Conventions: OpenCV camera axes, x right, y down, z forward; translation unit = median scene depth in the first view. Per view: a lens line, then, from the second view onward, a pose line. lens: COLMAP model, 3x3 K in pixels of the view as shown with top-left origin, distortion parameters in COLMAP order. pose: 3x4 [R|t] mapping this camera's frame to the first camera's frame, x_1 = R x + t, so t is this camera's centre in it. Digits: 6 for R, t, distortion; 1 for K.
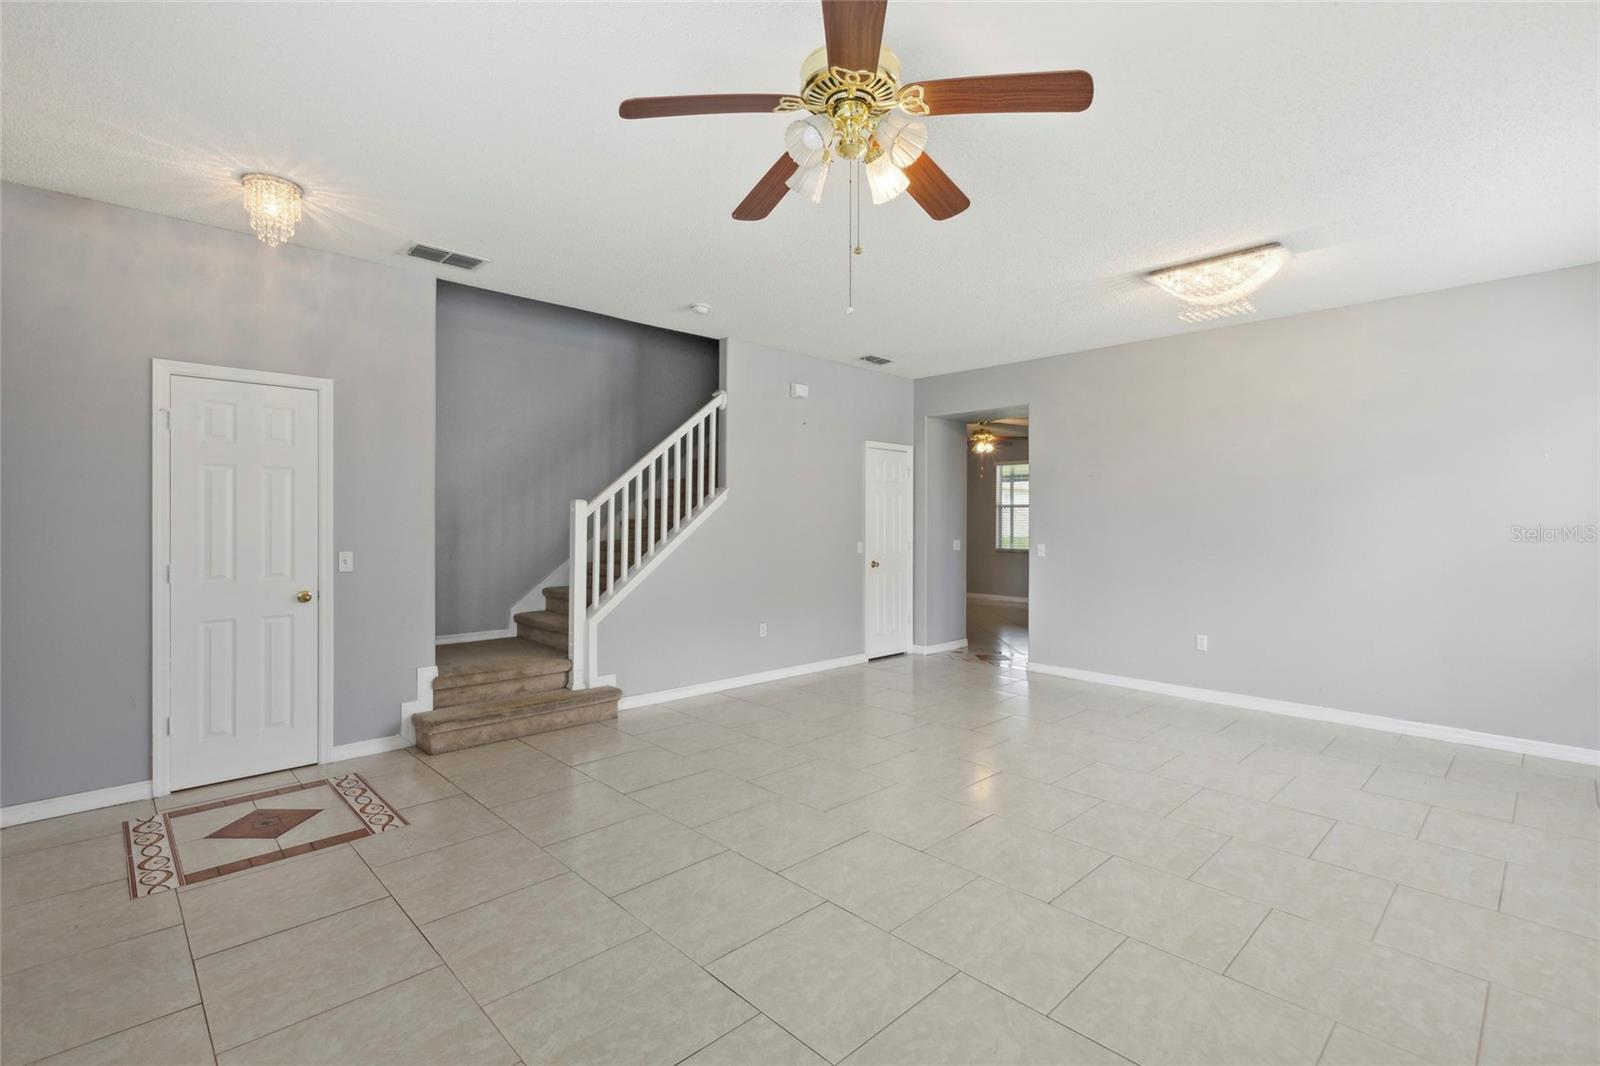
lens RADIAL K [[720.9, 0, 799.2], [0, 720.9, 525.6], [0, 0, 1]] dist [-0.002356, -0.000119]
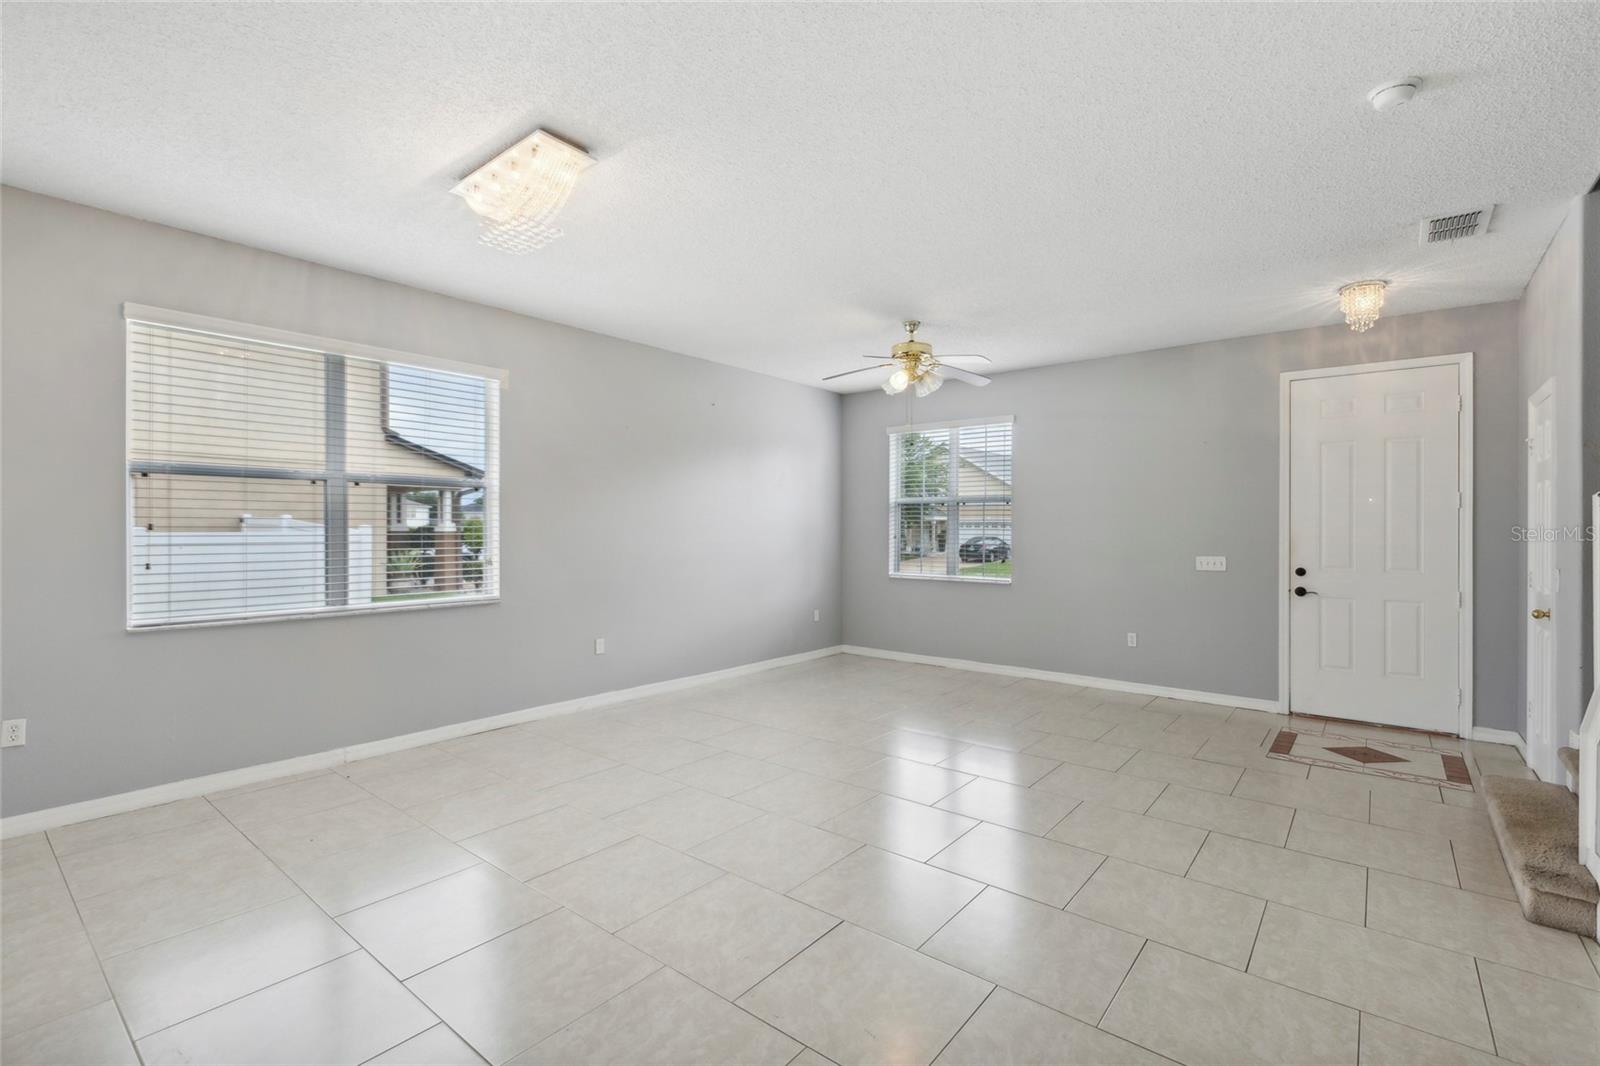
lens RADIAL K [[729.3, 0, 800.0], [0, 729.3, 533.0], [0, 0, 1]] dist [0.003564, 0.000258]
pose [[-0.992779, -0.008757, -0.119635, 0.324816], [-0.010148, 0.999888, 0.011023, -0.007026], [0.119525, 0.012158, -0.992757, 1.471863]]
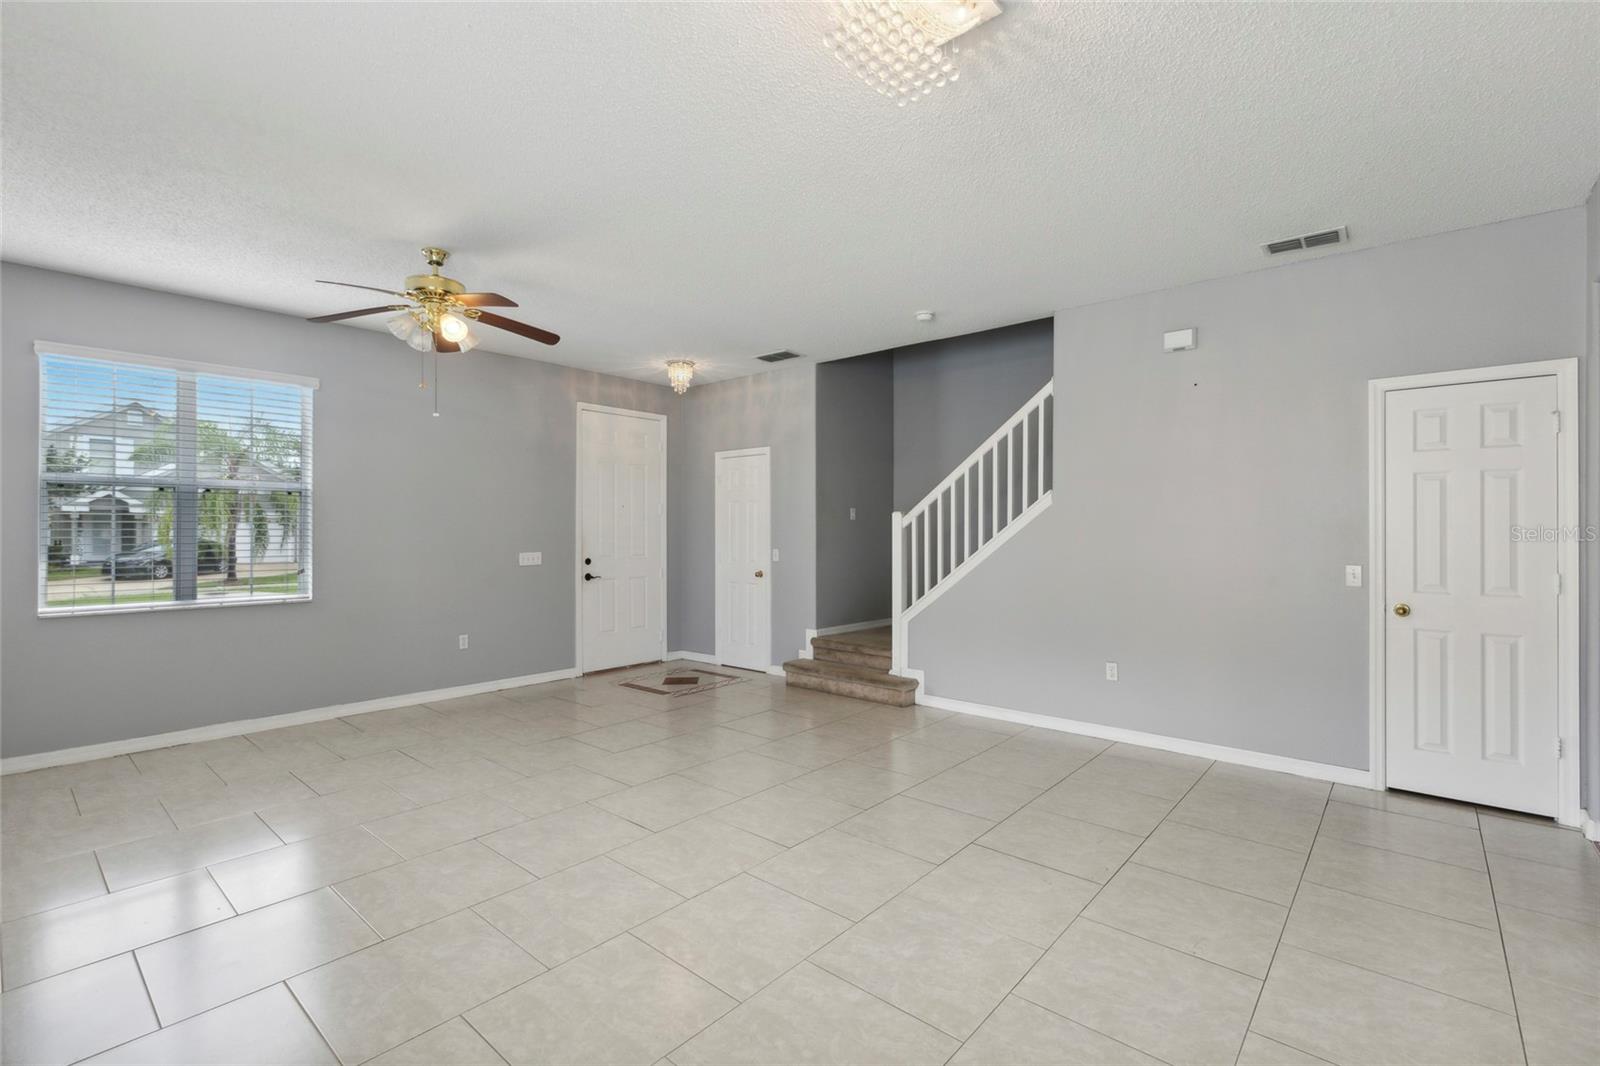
lens RADIAL K [[720.9, 0, 799.2], [0, 720.9, 525.6], [0, 0, 1]] dist [-0.002356, -0.000119]
pose [[0.089627, -0.011482, -0.995909, 0.852479], [-0.005636, 0.999912, -0.012035, 0.001606], [0.995959, 0.006692, 0.089554, 0.753628]]
